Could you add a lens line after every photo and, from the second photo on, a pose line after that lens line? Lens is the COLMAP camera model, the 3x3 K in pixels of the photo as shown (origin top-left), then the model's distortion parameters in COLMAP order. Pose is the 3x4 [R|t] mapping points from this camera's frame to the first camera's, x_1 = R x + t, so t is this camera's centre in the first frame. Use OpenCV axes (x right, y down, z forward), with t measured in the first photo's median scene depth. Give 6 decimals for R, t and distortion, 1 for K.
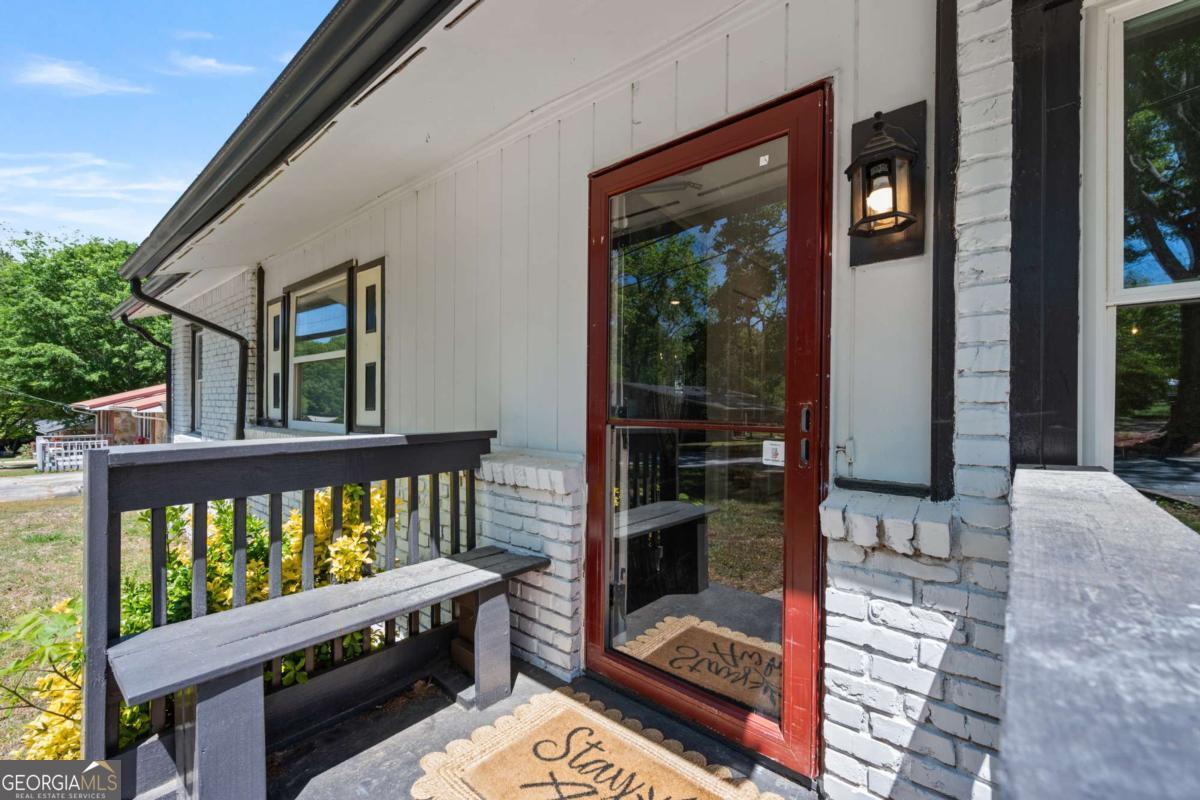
lens RADIAL K [[498.8, 0, 602.5], [0, 498.8, 405.0], [0, 0, 1]] dist [0.003439, 0.000026]
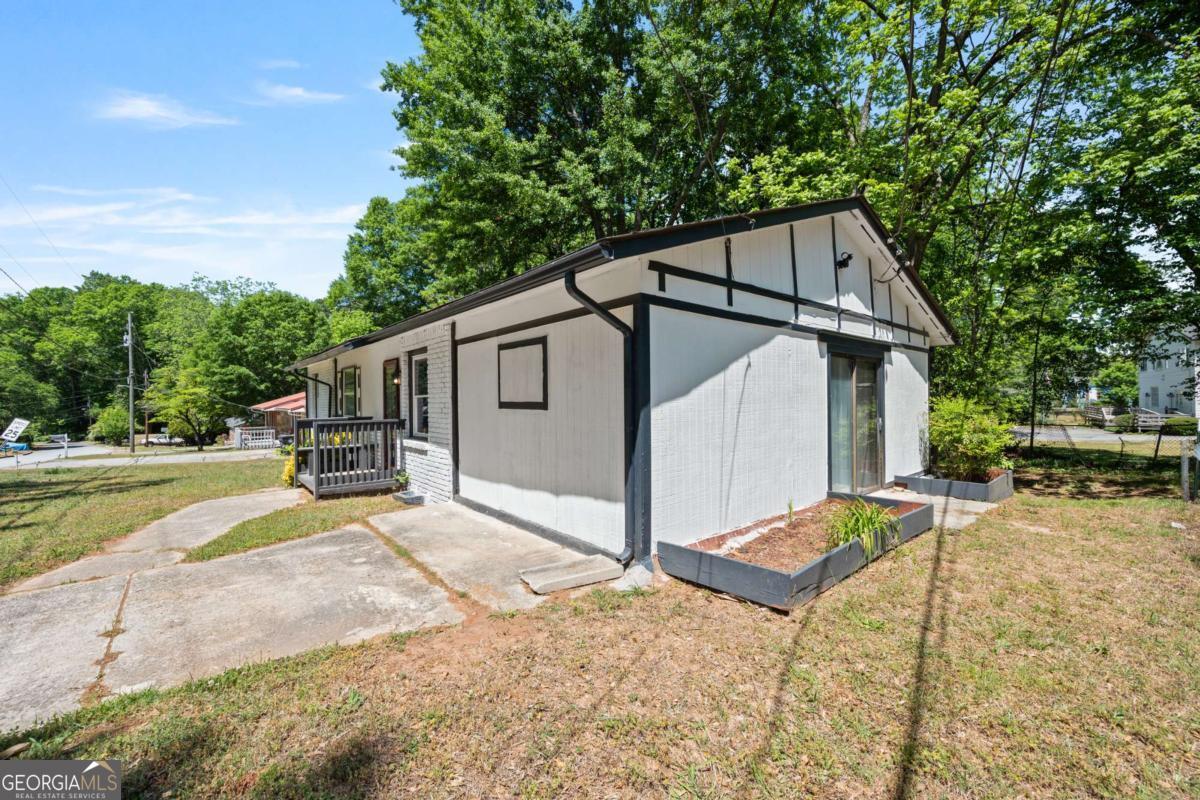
lens RADIAL K [[471.0, 0, 591.5], [0, 471.0, 399.0], [0, 0, 1]] dist [0.000794, -0.000452]
pose [[0.984796, -0.017190, -0.172863, 0.162956], [0.017032, 0.999852, -0.002399, -0.003812], [0.172879, -0.000582, 0.984943, -0.185596]]
